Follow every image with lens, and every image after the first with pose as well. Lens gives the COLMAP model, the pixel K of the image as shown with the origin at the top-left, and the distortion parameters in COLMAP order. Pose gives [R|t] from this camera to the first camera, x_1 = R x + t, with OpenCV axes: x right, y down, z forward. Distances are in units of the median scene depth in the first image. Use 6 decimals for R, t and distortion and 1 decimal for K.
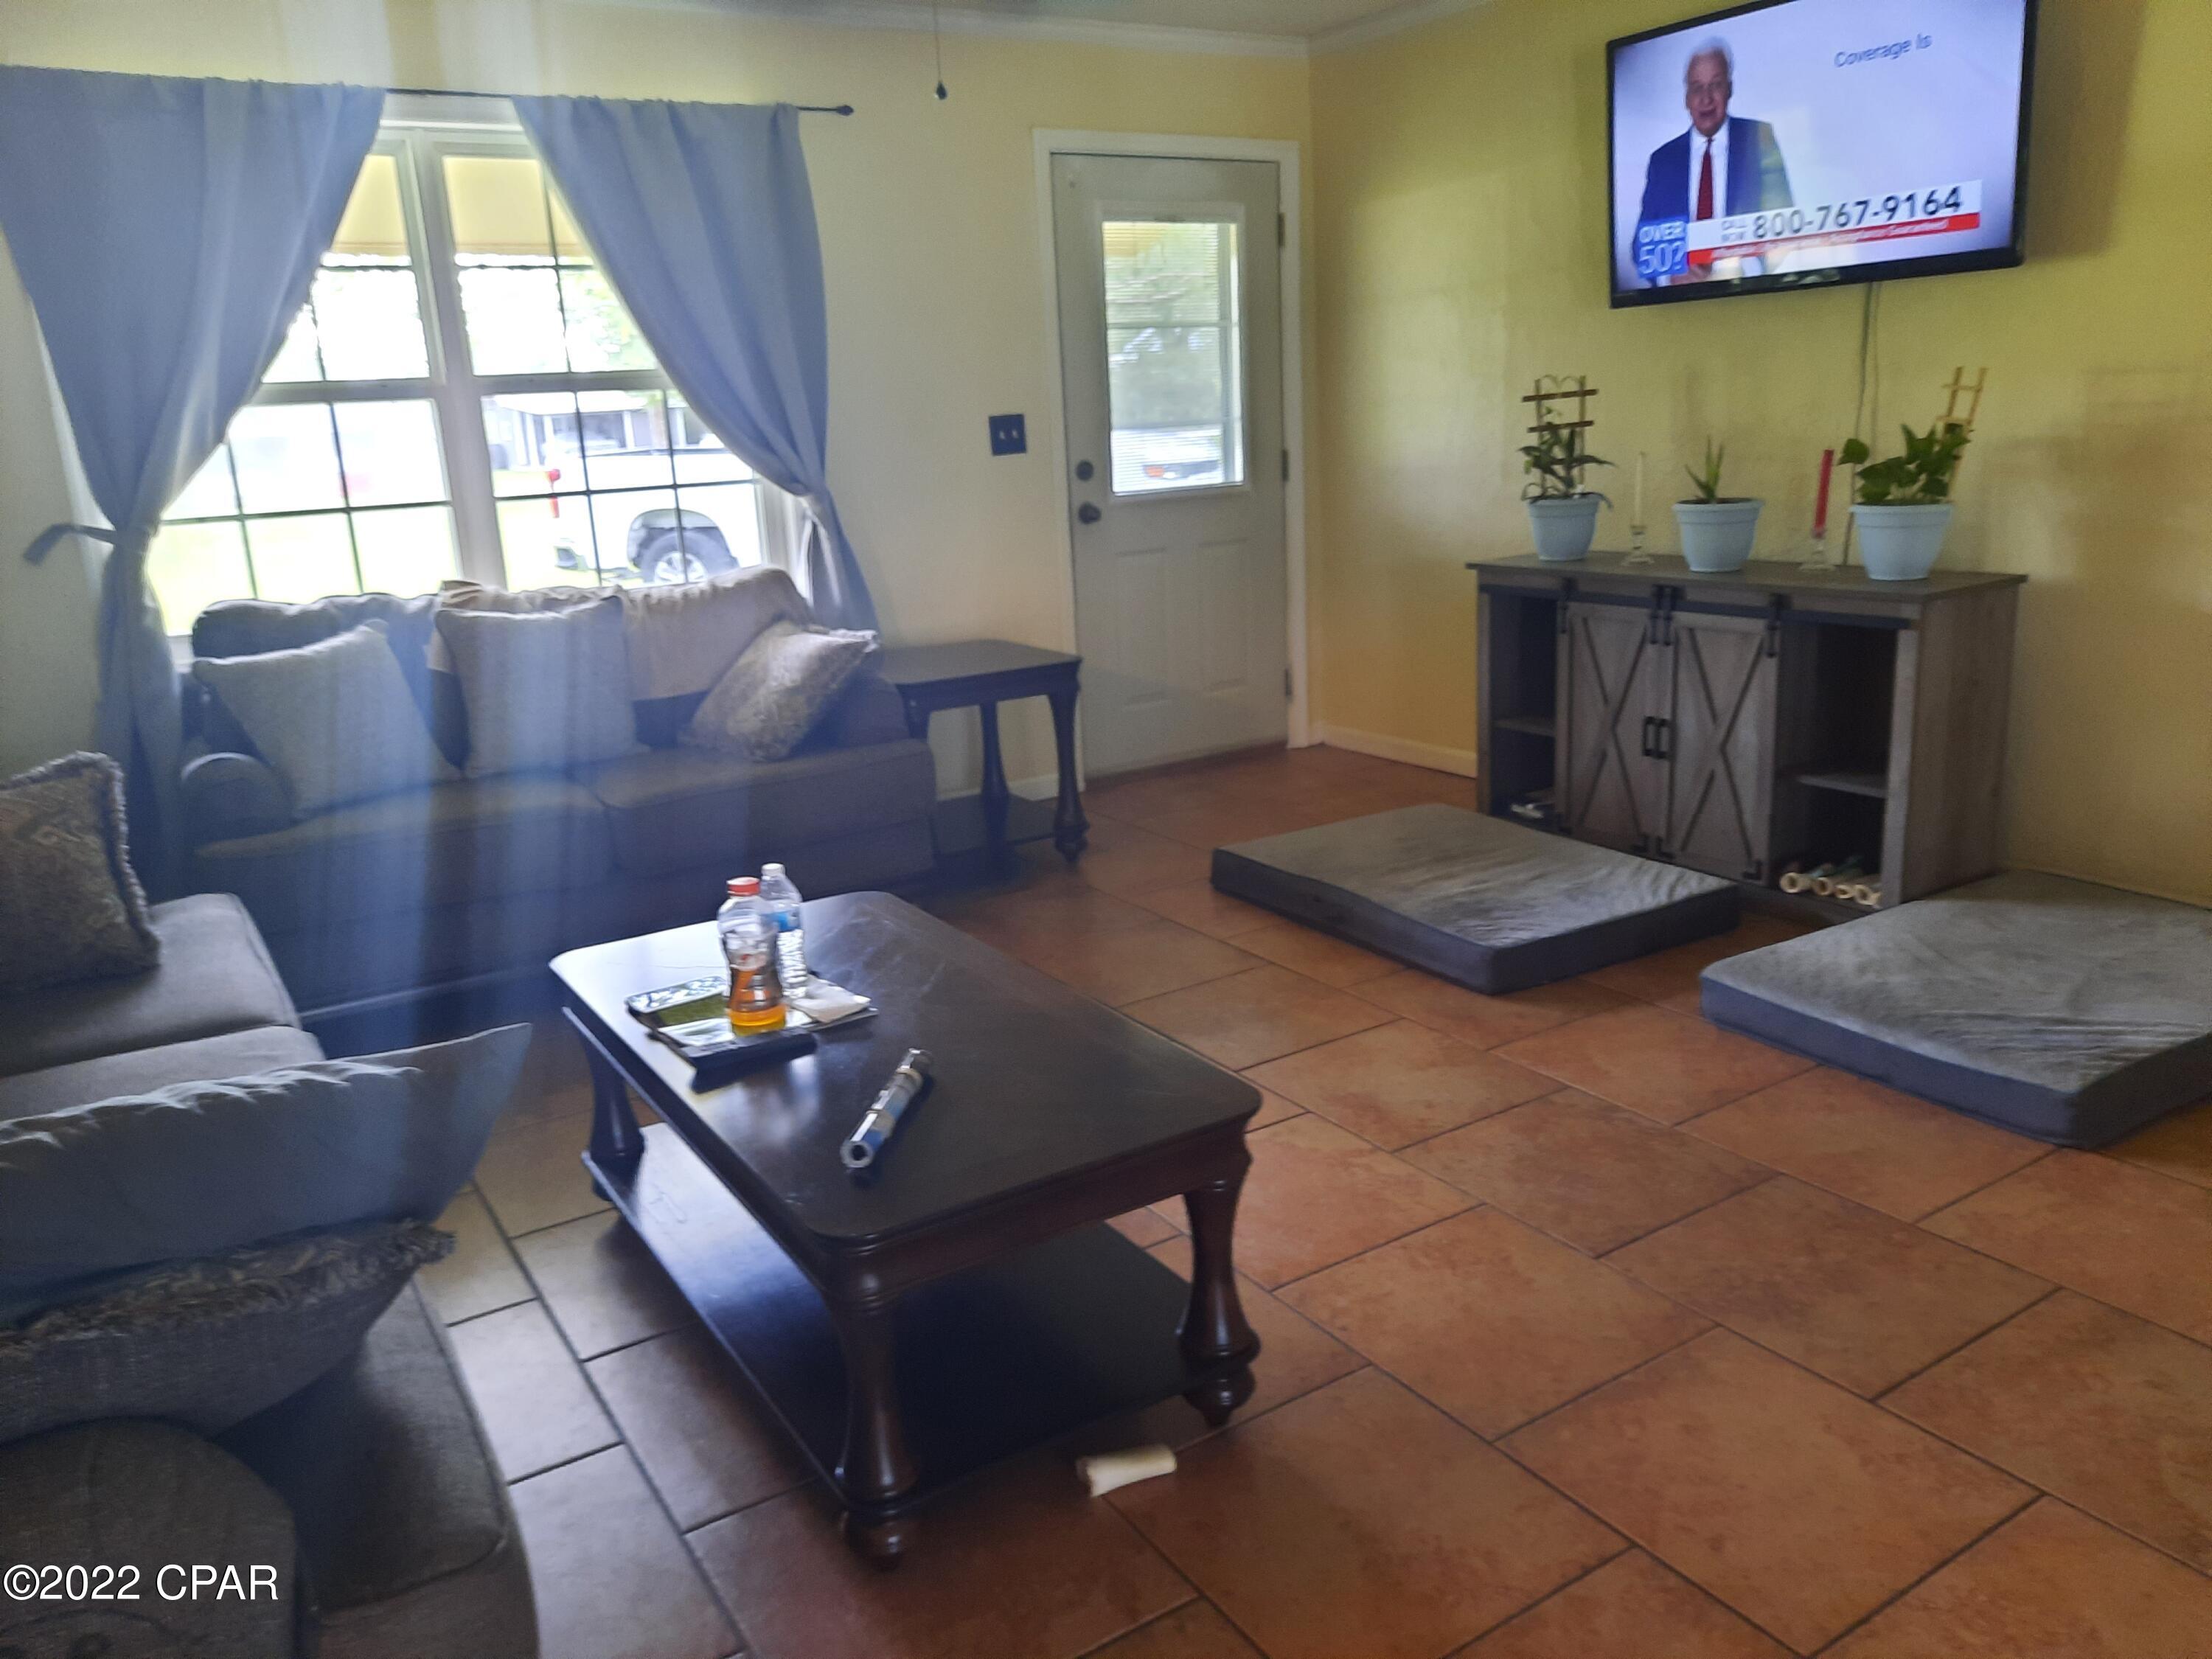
lens RADIAL K [[1624.9, 0, 1110.1], [0, 1624.9, 825.6], [0, 0, 1]] dist [0.068440, -0.087060]
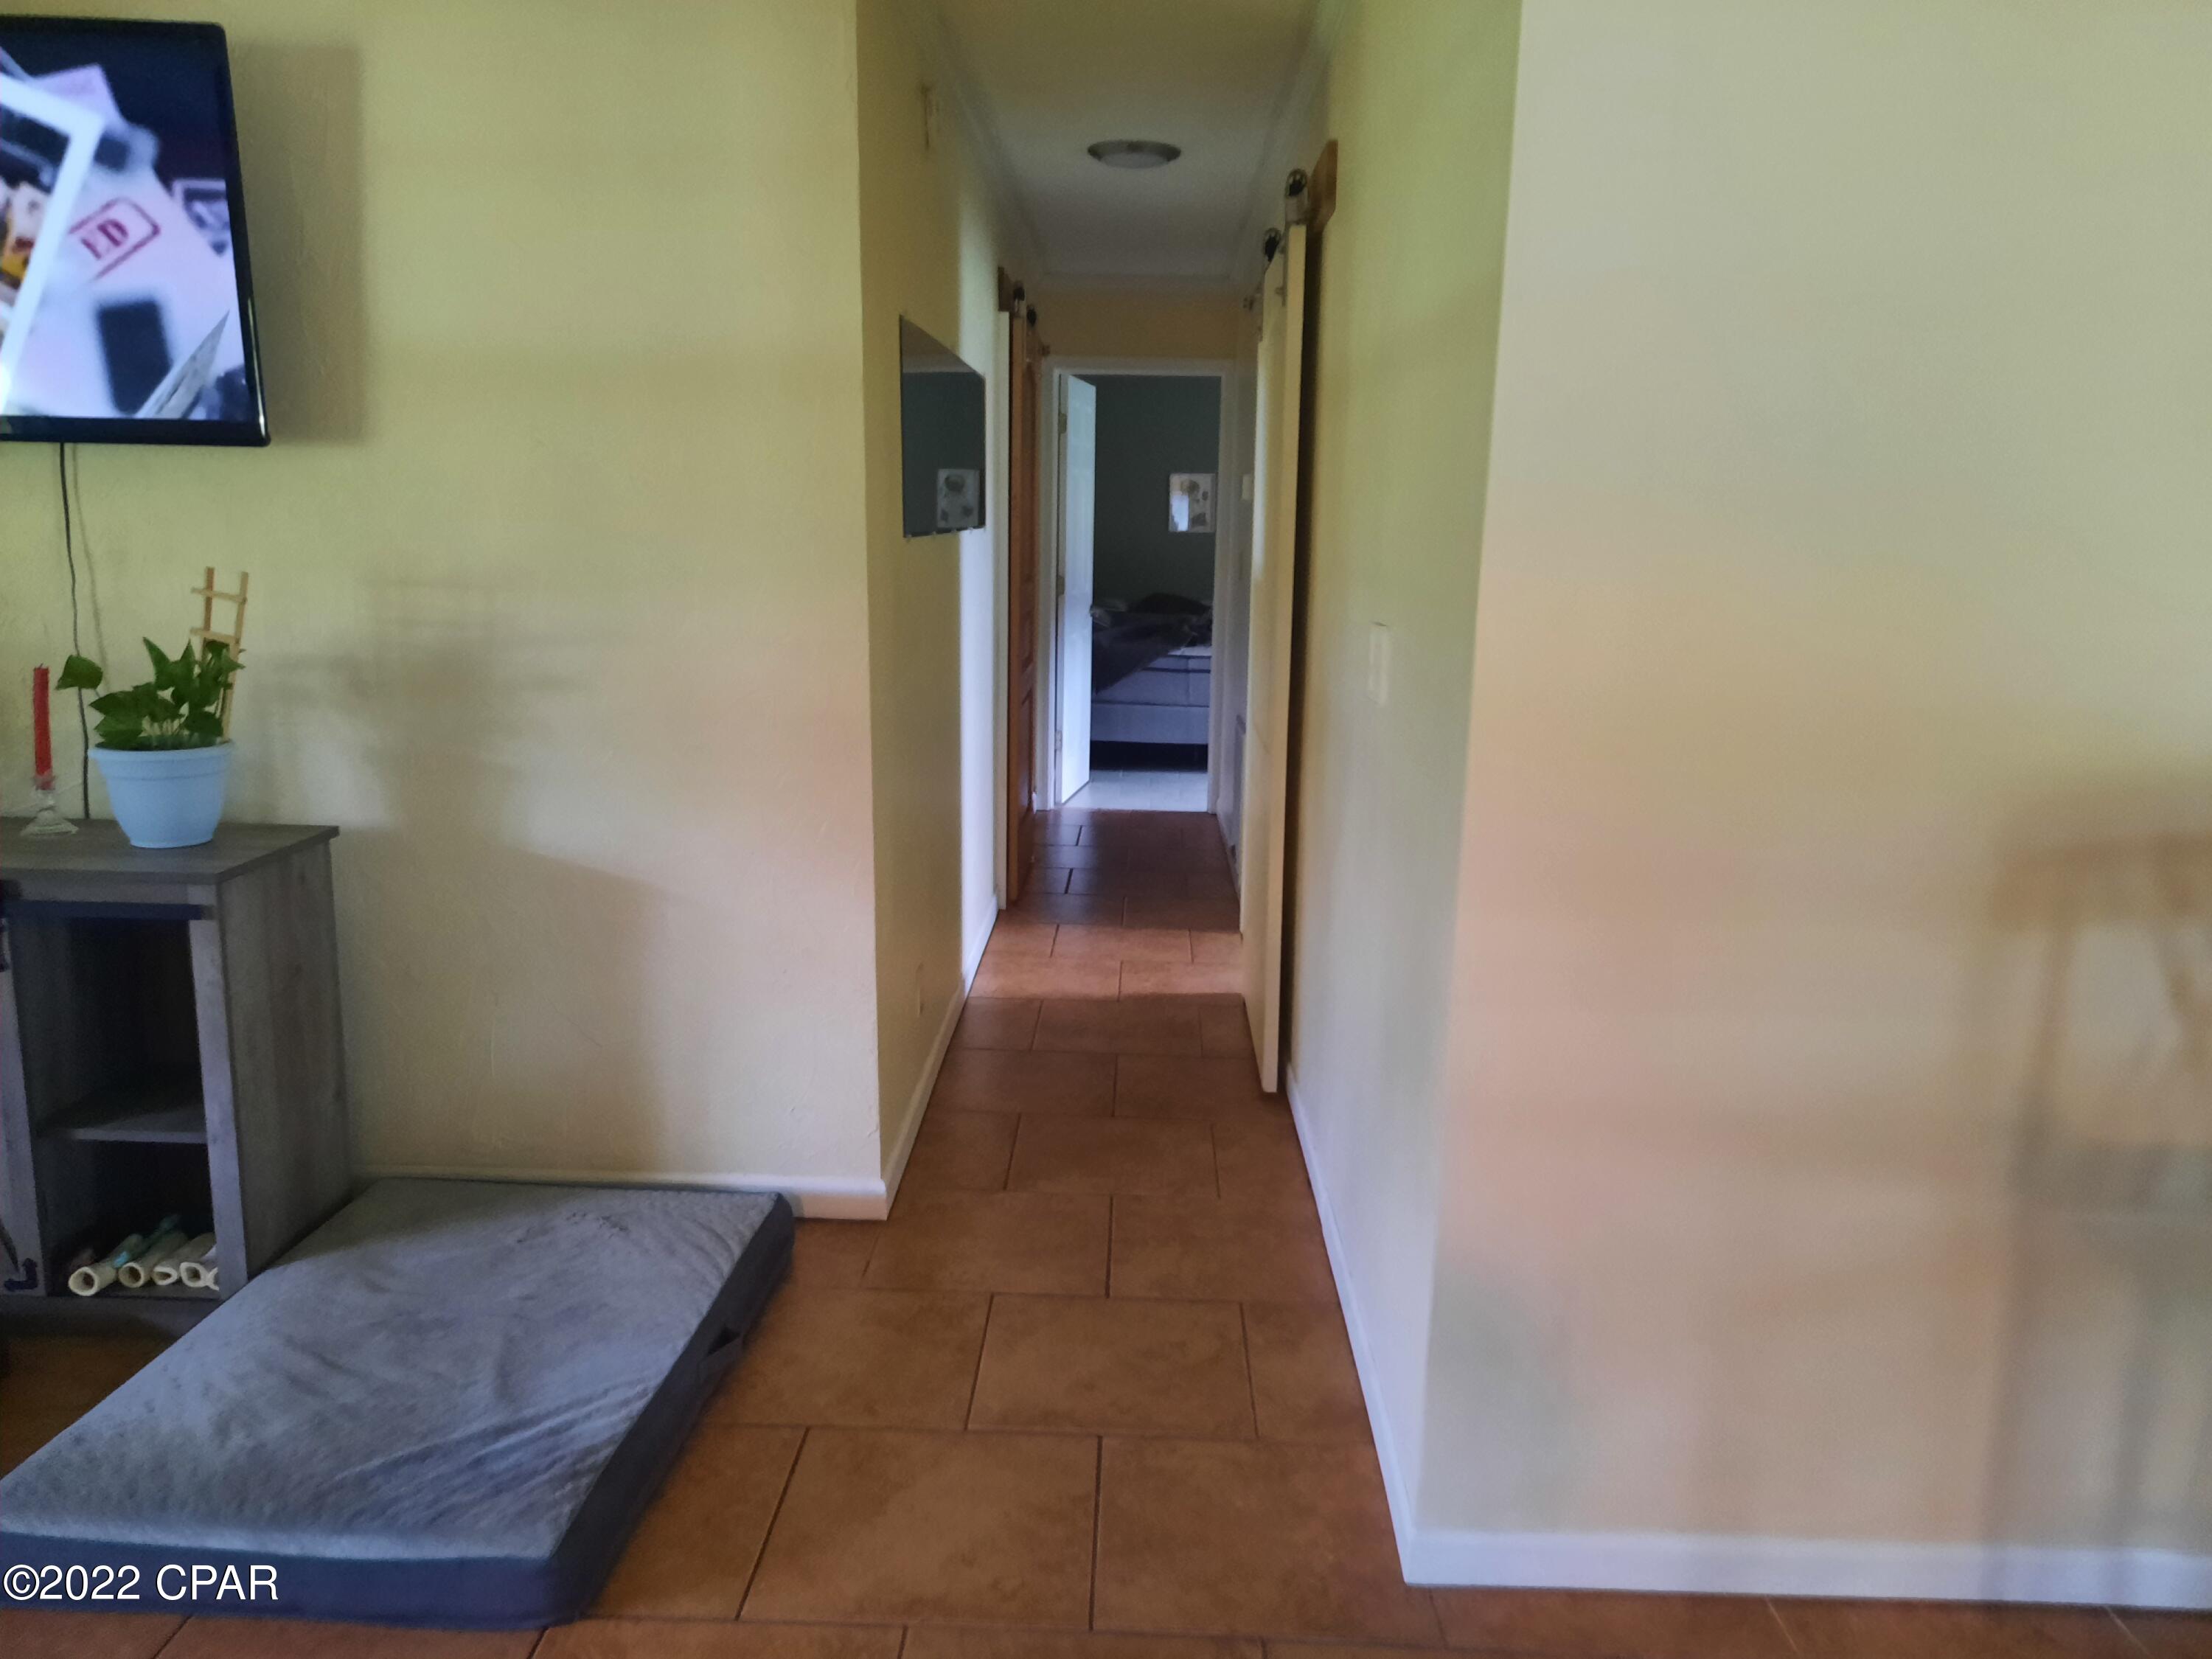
lens RADIAL K [[1636.4, 0, 1113.8], [0, 1636.4, 836.2], [0, 0, 1]] dist [0.013496, -0.006484]
pose [[0.550513, -0.092914, 0.829640, 0.093968], [0.159220, 0.987231, 0.004911, -0.085958], [-0.819502, 0.129391, 0.558278, 0.227045]]
